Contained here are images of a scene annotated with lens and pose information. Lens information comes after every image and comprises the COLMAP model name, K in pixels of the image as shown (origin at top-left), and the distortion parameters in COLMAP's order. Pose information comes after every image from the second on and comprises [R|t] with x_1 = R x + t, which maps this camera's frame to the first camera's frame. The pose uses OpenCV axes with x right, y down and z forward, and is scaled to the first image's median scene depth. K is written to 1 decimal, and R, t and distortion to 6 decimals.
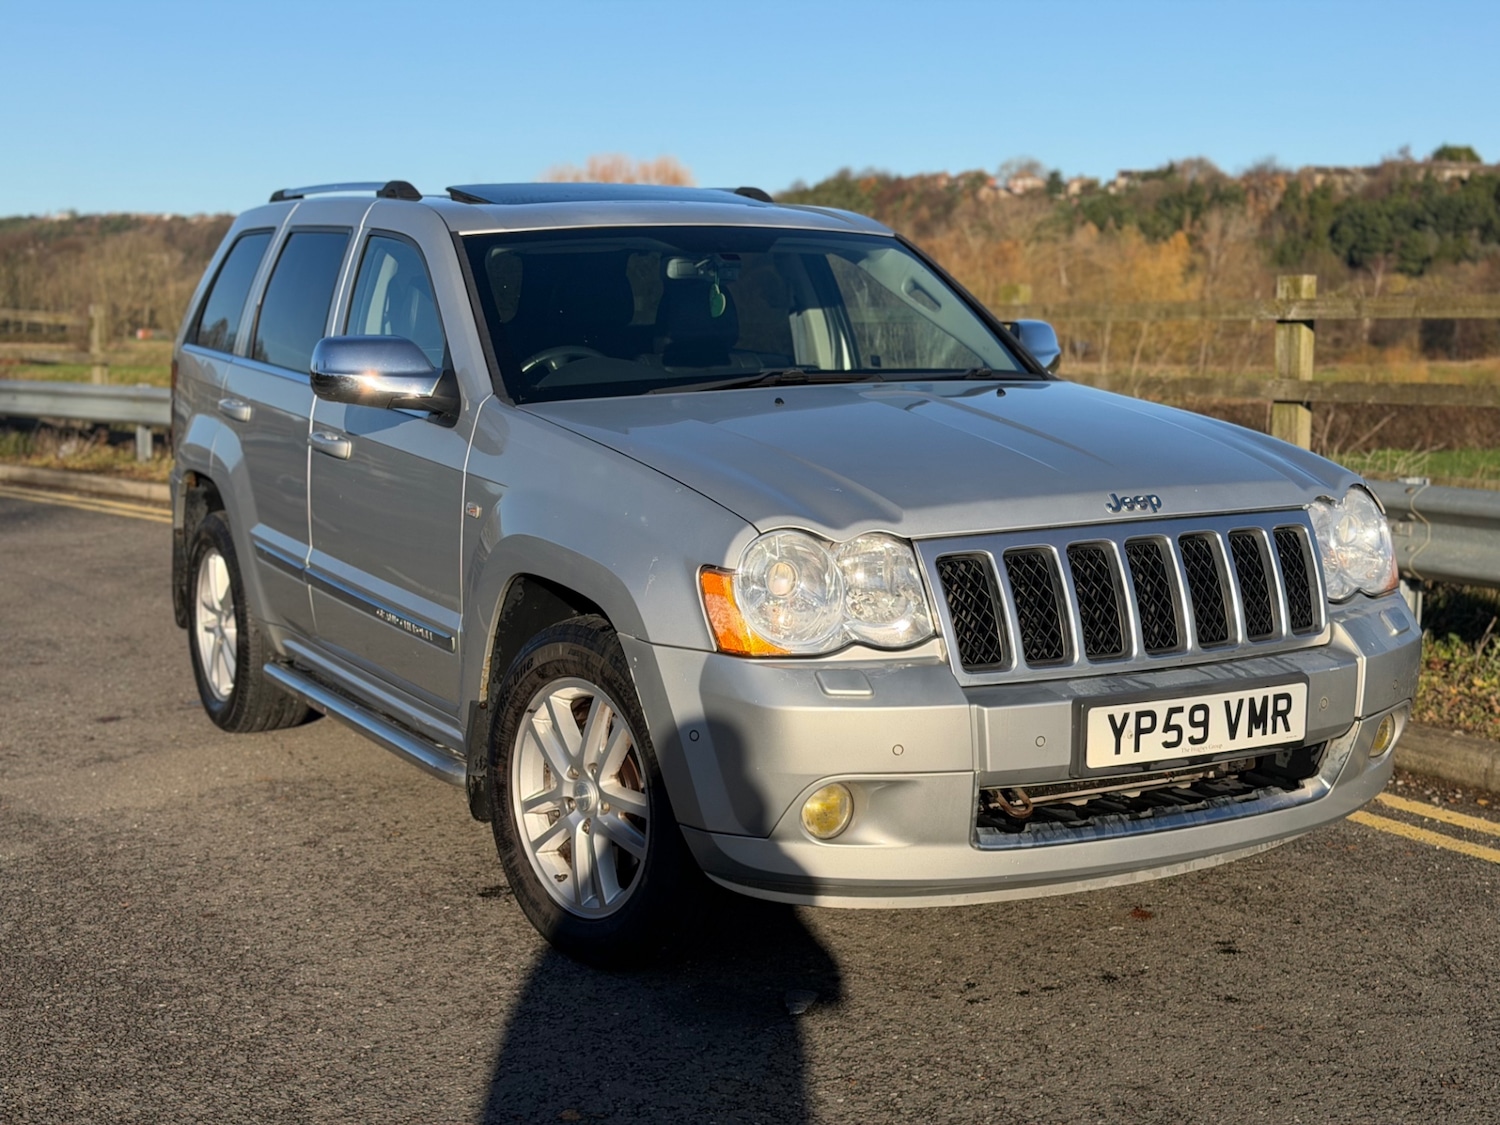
lens RADIAL K [[2078.2, 0, 741.1], [0, 2078.2, 564.5], [0, 0, 1]] dist [0.112290, 0.000000]
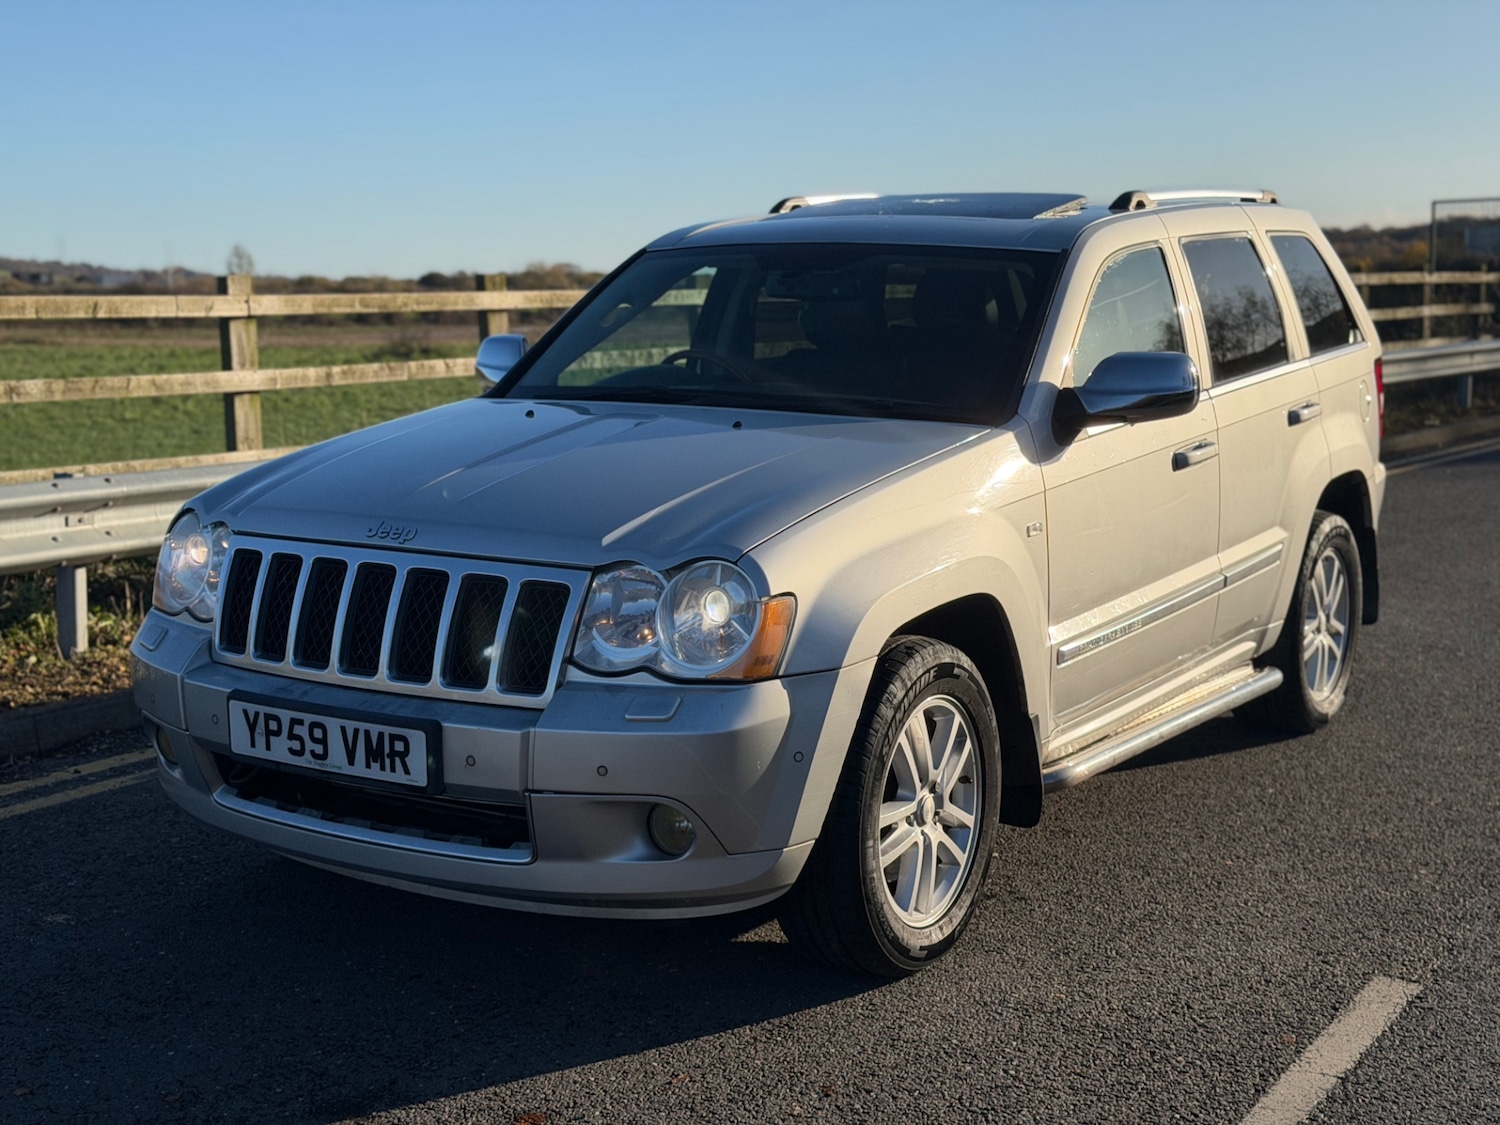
lens RADIAL K [[2098.1, 0, 743.2], [0, 2098.1, 551.6], [0, 0, 1]] dist [0.096109, 0.000000]
pose [[0.490317, 0.133190, -0.861307, 1.078078], [-0.127594, 0.988576, 0.080235, -0.115391], [0.862154, 0.070557, 0.501709, 0.561072]]
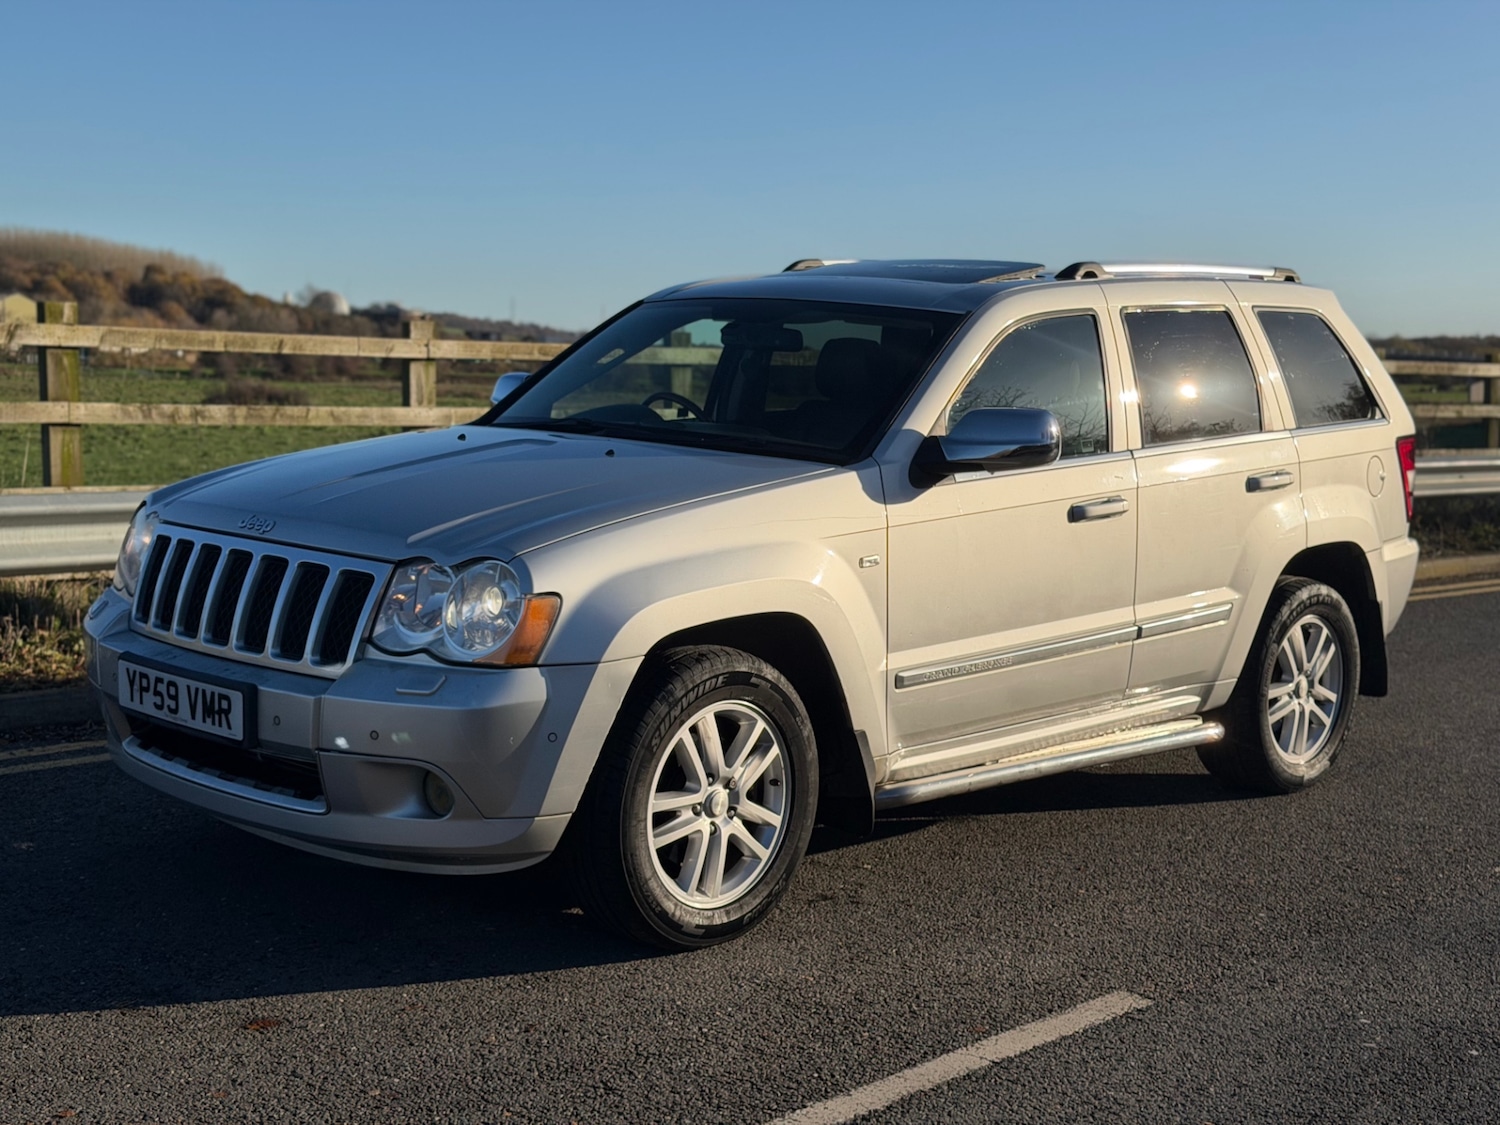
lens RADIAL K [[2092.9, 0, 765.1], [0, 2092.9, 565.9], [0, 0, 1]] dist [0.103278, 0.000000]
pose [[0.316476, 0.132249, -0.939336, 1.307399], [-0.172748, 0.981711, 0.080014, -0.140772], [0.932738, 0.136946, 0.333534, 0.785929]]
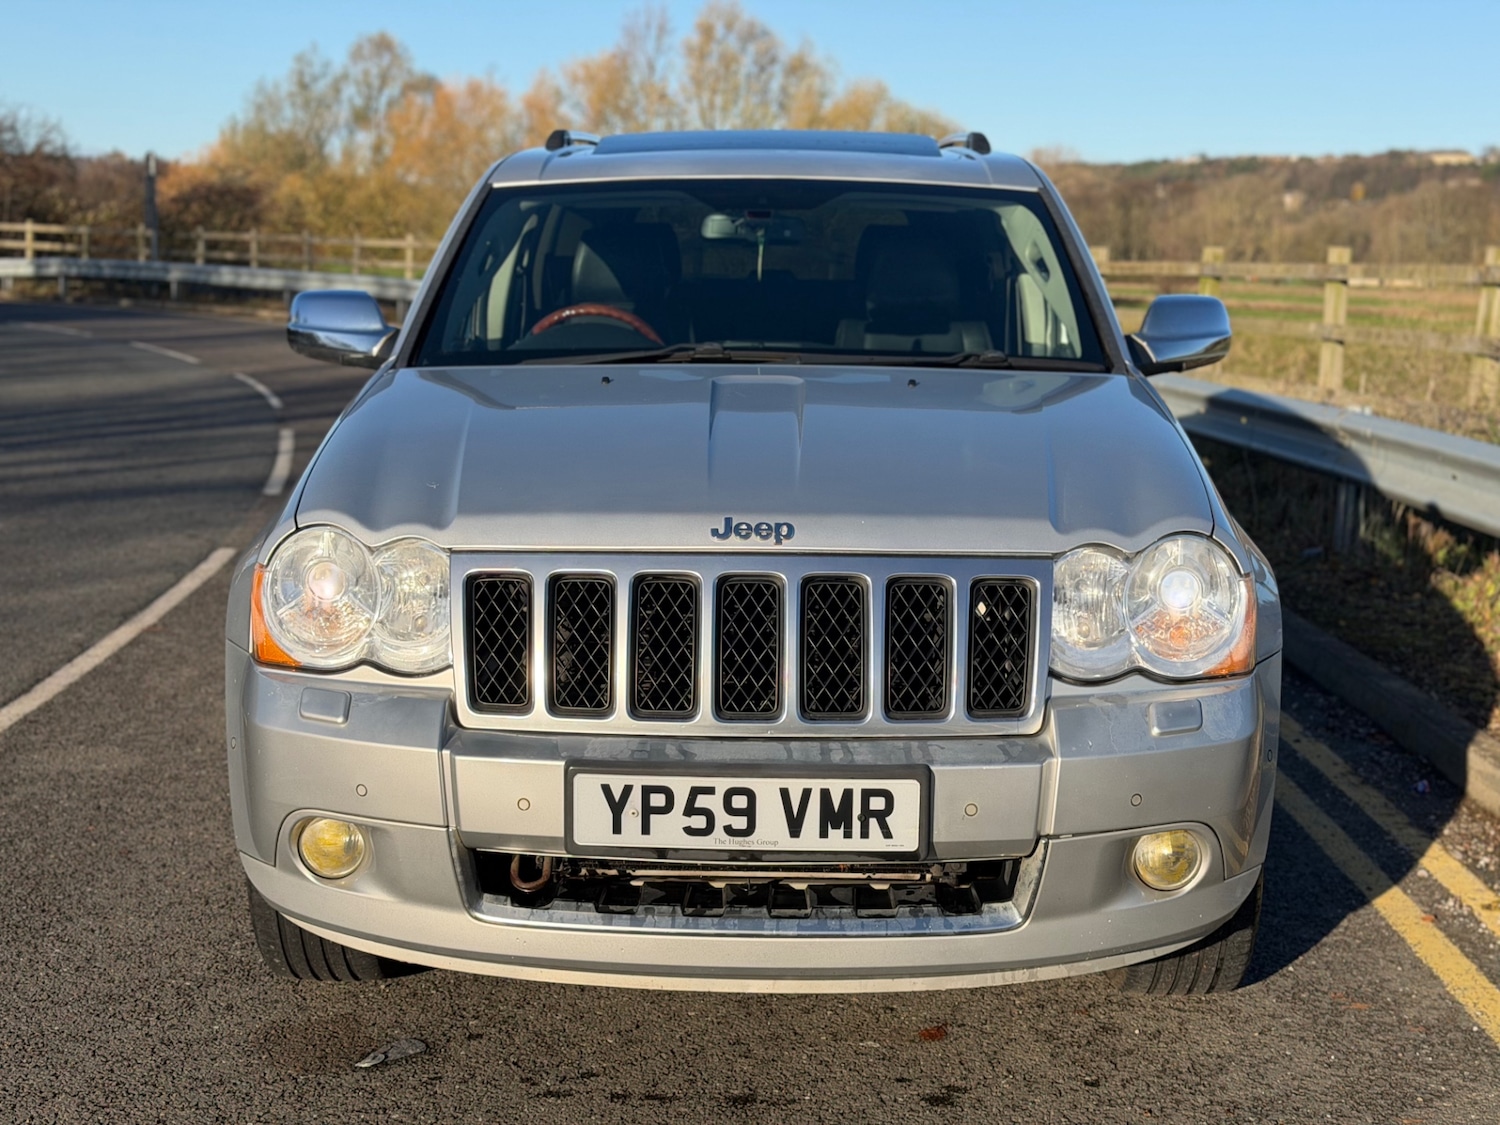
lens RADIAL K [[2078.2, 0, 756.8], [0, 2078.2, 565.5], [0, 0, 1]] dist [0.112290, 0.000000]
pose [[0.871812, 0.097086, -0.480123, 0.524352], [-0.083904, 0.995273, 0.048901, -0.050521], [0.482601, -0.002348, 0.875837, 0.263648]]
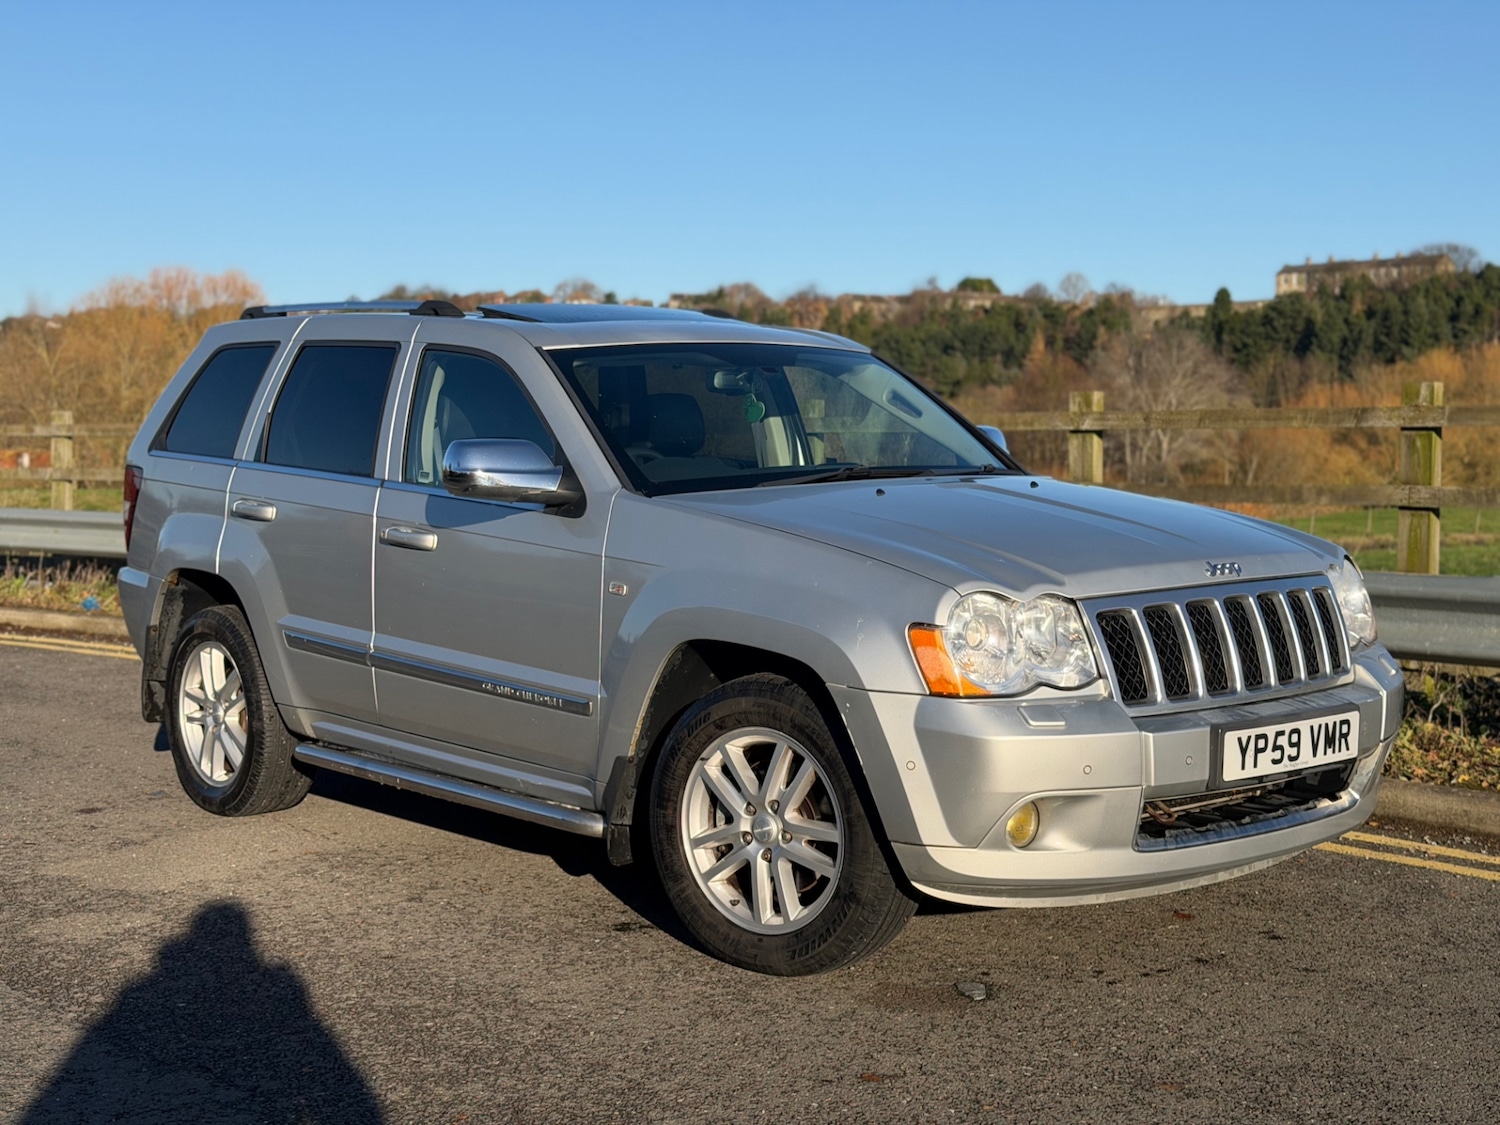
lens RADIAL K [[2078.2, 0, 730.0], [0, 2078.2, 588.0], [0, 0, 1]] dist [0.112290, 0.000000]
pose [[0.978872, -0.015601, 0.203876, -0.316060], [0.024645, 0.998818, -0.041896, 0.023937], [-0.202981, 0.046036, 0.978100, -0.135087]]
